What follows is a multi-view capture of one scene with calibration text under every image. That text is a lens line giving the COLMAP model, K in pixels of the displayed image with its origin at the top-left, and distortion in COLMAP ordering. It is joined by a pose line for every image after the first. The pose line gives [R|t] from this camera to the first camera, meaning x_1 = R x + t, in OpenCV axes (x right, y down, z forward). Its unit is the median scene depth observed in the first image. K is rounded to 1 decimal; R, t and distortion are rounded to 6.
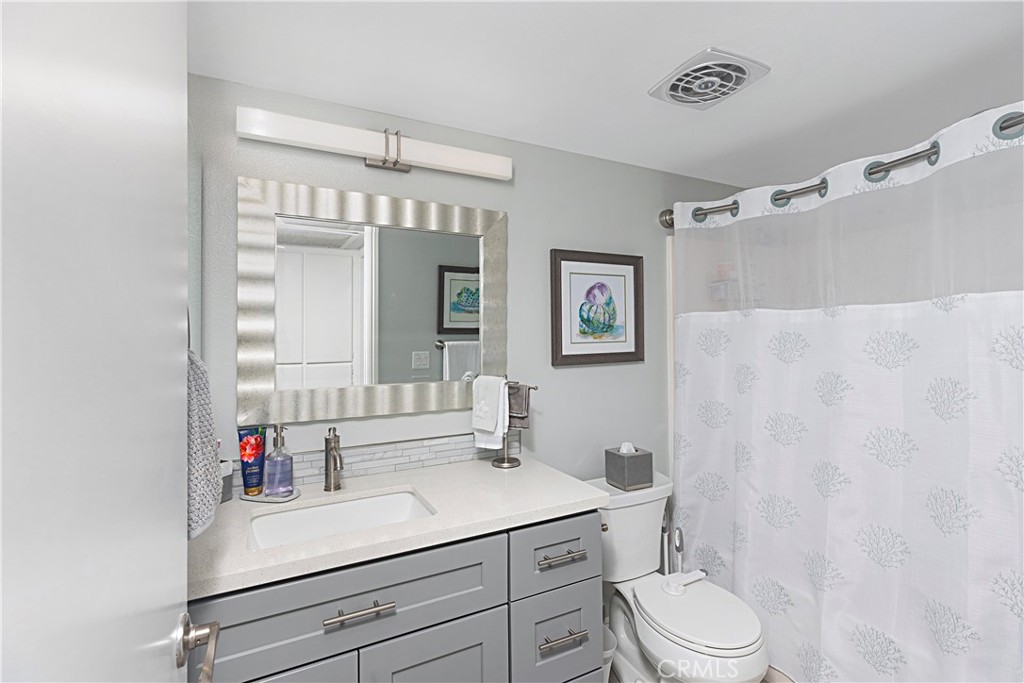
lens RADIAL K [[460.4, 0, 508.2], [0, 460.4, 337.0], [0, 0, 1]] dist [0.002934, -0.000134]
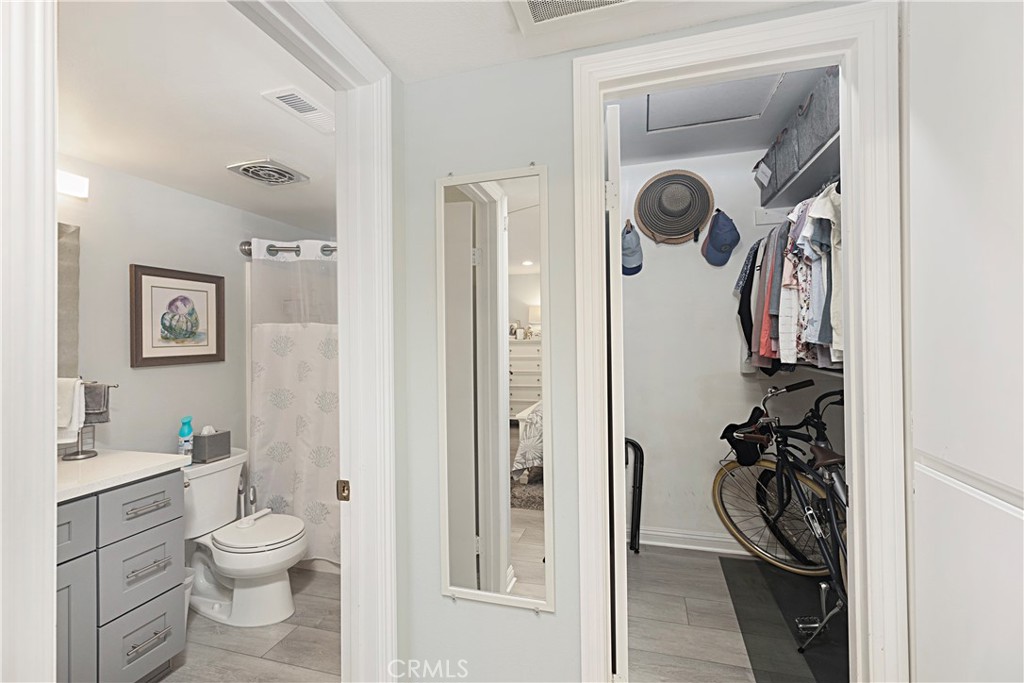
lens RADIAL K [[460.4, 0, 508.2], [0, 460.4, 337.0], [0, 0, 1]] dist [0.002934, -0.000134]
pose [[0.683272, 0.007026, 0.730130, -0.097967], [-0.001265, 0.999964, -0.008438, -0.003675], [-0.730162, 0.004842, 0.683256, -0.440976]]
